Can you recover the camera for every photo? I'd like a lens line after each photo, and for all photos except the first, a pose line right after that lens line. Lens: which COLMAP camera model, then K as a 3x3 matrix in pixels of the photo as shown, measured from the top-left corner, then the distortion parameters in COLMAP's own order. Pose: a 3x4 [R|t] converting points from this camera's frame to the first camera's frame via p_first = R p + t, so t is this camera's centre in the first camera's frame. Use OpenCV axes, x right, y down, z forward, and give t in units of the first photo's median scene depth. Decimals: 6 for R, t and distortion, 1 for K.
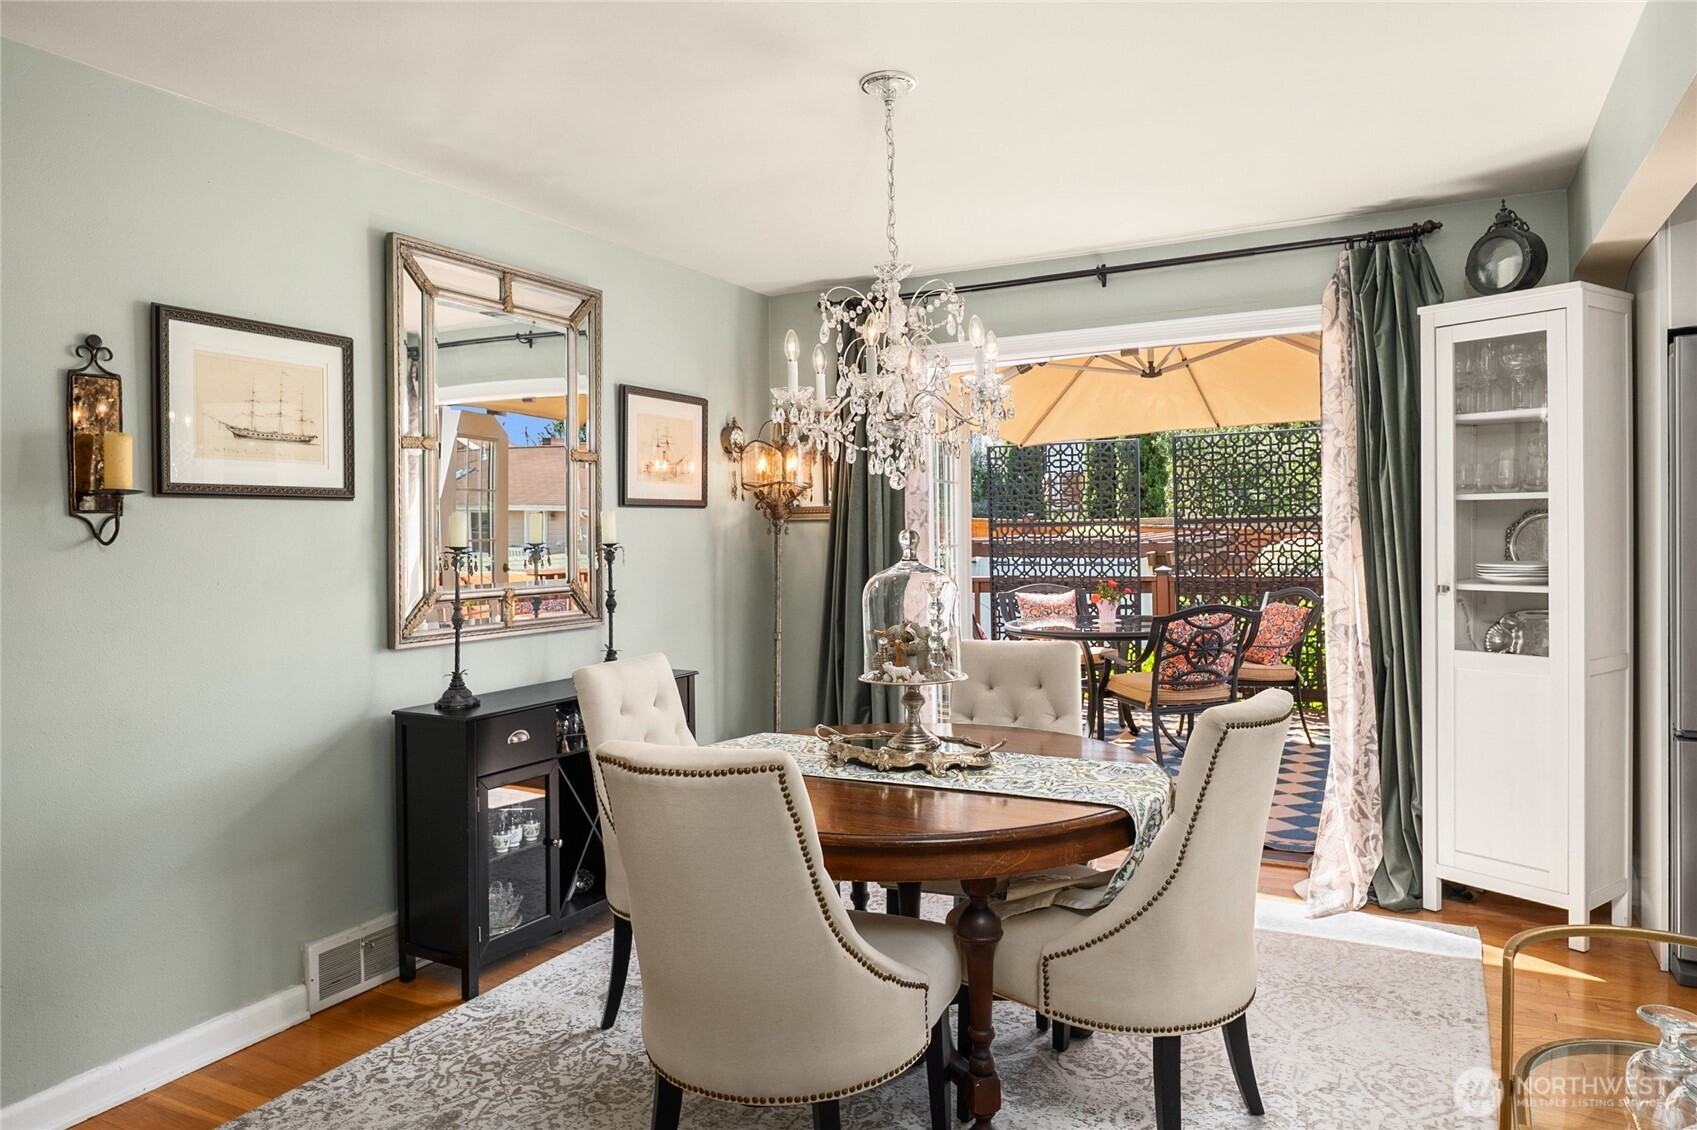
lens RADIAL K [[1114.3, 0, 848.5], [0, 1114.3, 565.0], [0, 0, 1]] dist [-0.009742, -0.003021]
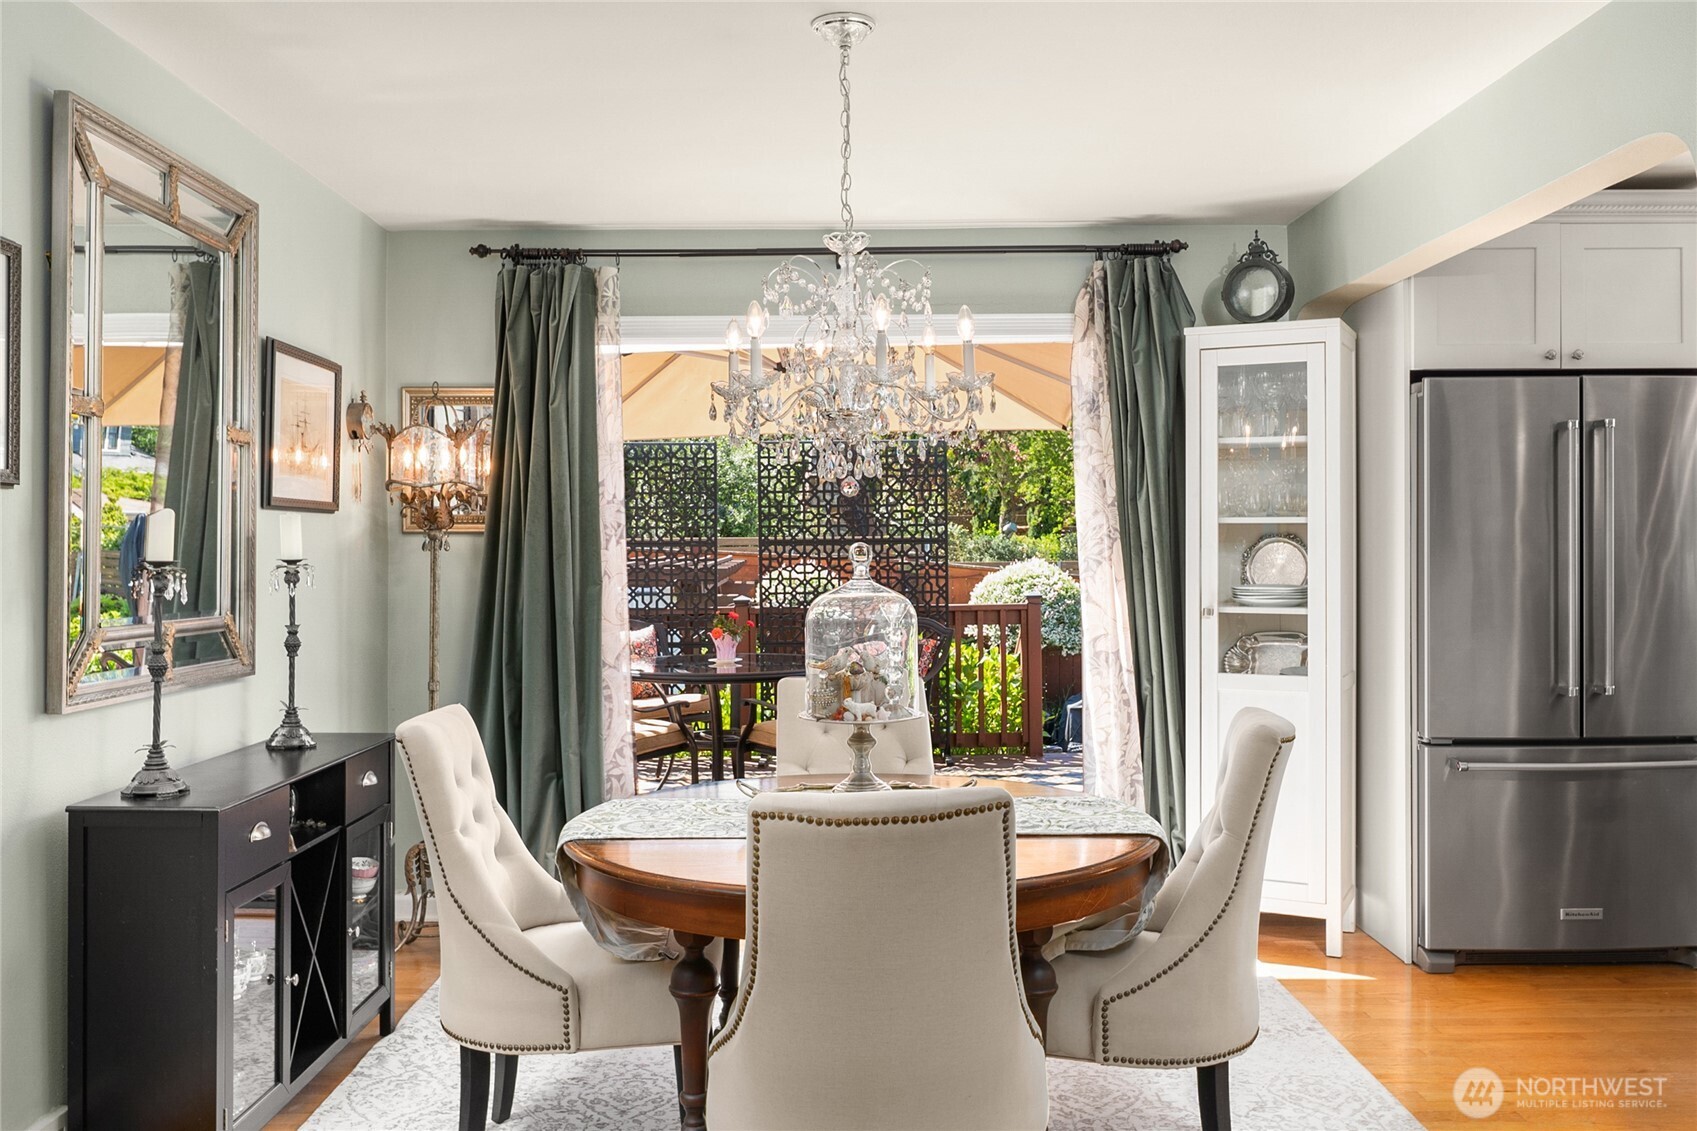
lens RADIAL K [[1442.3, 0, 848.5], [0, 1442.3, 565.5], [0, 0, 1]] dist [-0.011263, -0.005279]
pose [[0.879824, 0.006771, 0.475251, -0.361336], [0.004403, 0.999740, -0.022394, 0.007362], [-0.475278, 0.021795, 0.879565, 0.017072]]
